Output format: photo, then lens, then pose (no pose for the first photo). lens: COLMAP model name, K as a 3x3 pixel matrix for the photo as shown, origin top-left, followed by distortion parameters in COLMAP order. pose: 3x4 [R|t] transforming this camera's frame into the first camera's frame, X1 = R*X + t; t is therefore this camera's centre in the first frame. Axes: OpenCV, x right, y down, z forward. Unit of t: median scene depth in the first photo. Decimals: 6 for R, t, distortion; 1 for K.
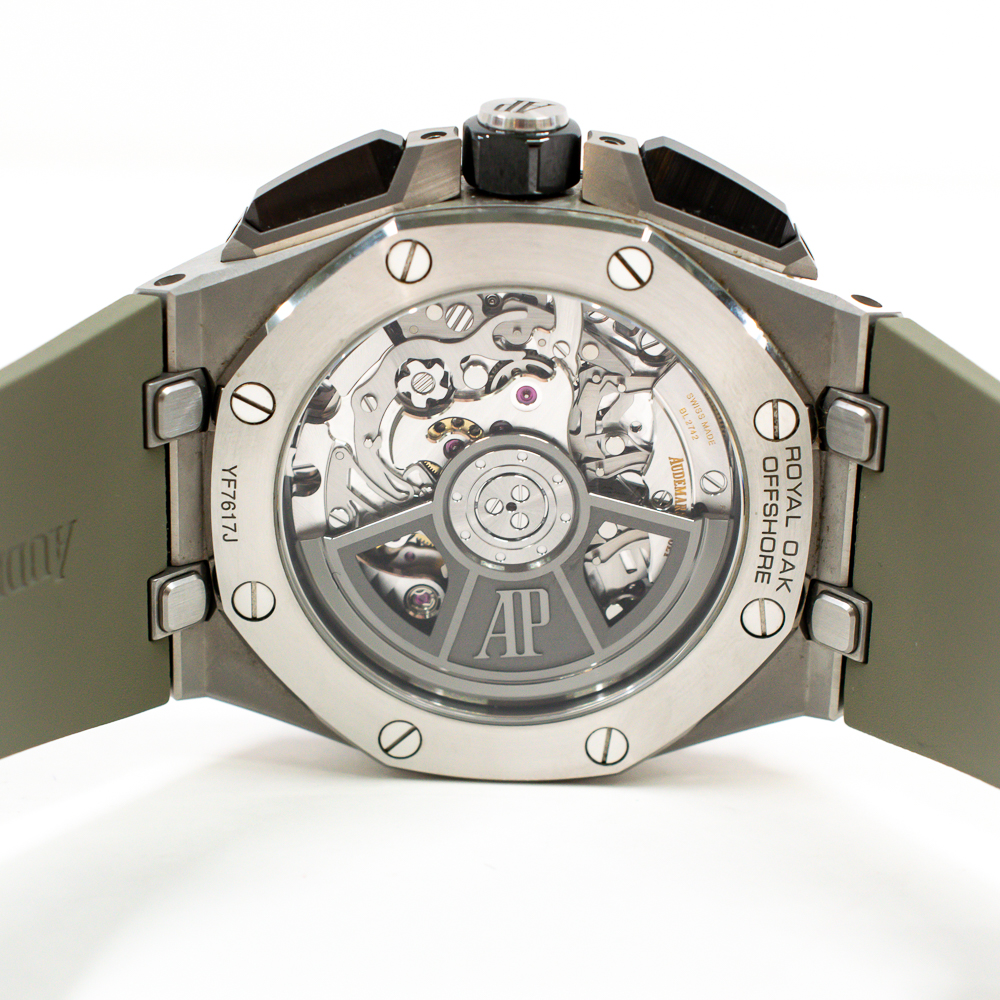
lens RADIAL K [[2743.6, 0, 501.2], [0, 2743.6, 500.1], [0, 0, 1]] dist [0.098611, 0.000000]
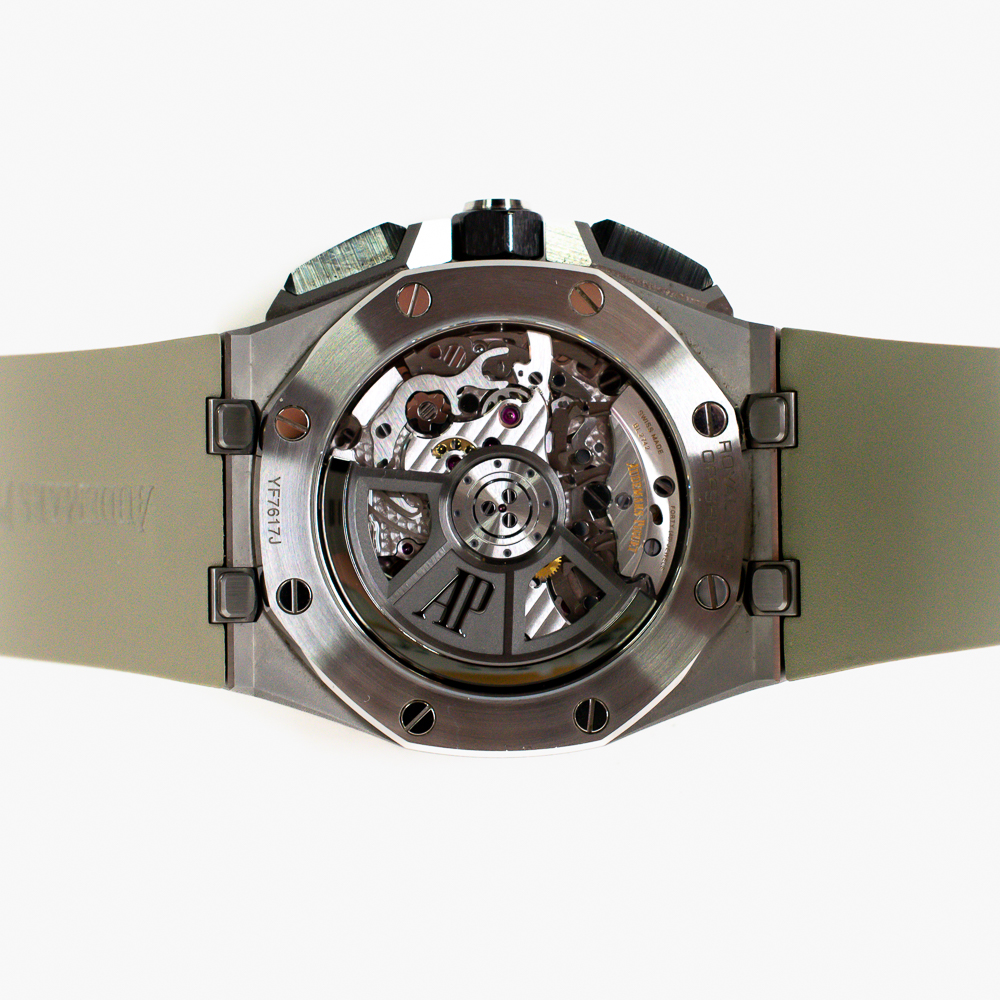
lens RADIAL K [[2743.6, 0, 498.9], [0, 2743.6, 500.0], [0, 0, 1]] dist [0.098611, 0.000000]
pose [[0.999210, -0.038678, 0.009137, -0.008910], [0.039408, 0.934528, -0.353702, 0.439471], [0.005142, 0.353783, 0.935313, -0.158739]]
